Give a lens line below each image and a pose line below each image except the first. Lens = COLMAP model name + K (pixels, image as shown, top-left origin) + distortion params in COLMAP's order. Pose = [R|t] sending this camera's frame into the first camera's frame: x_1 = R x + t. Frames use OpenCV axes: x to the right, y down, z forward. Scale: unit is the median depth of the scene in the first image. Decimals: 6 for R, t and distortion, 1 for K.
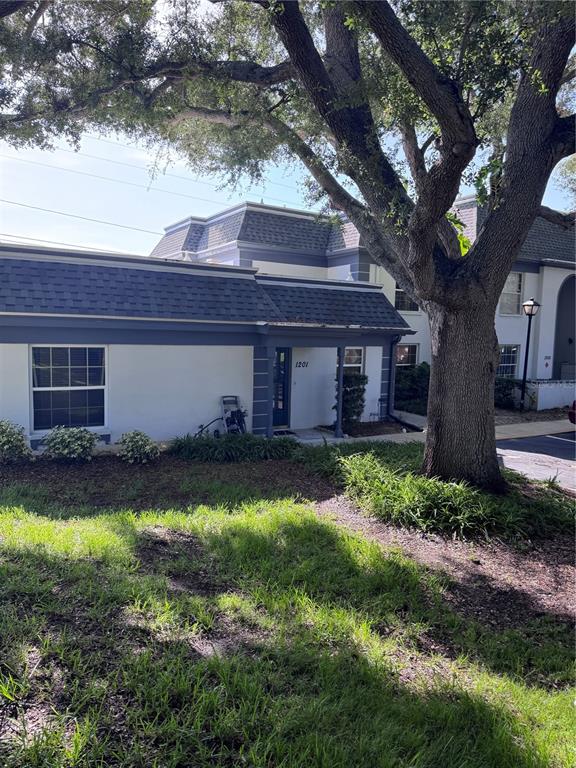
lens RADIAL K [[545.4, 0, 288.0], [0, 545.4, 384.0], [0, 0, 1]] dist [0.124597, -0.116197]
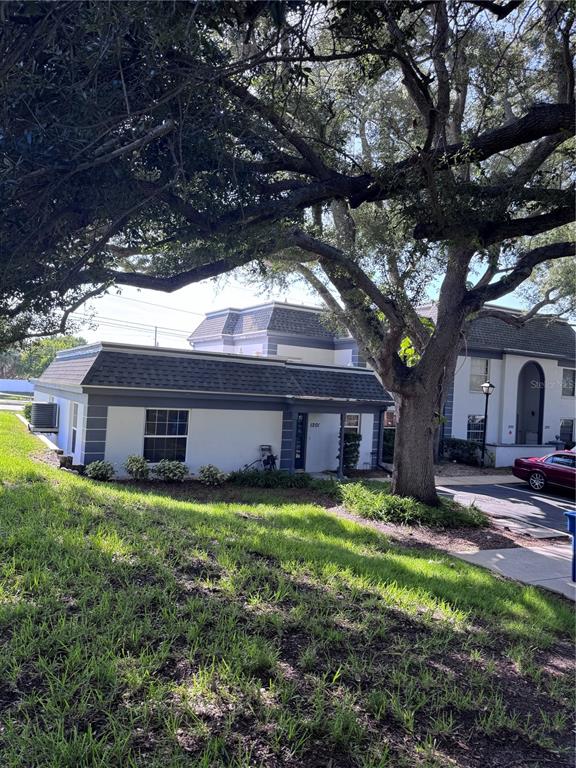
lens RADIAL K [[545.4, 0, 288.0], [0, 545.4, 384.0], [0, 0, 1]] dist [0.124597, -0.116197]
pose [[0.999457, 0.031123, -0.010779, -0.036663], [-0.032107, 0.993626, -0.108058, 0.015121], [0.007347, 0.108345, 0.994086, -0.465420]]
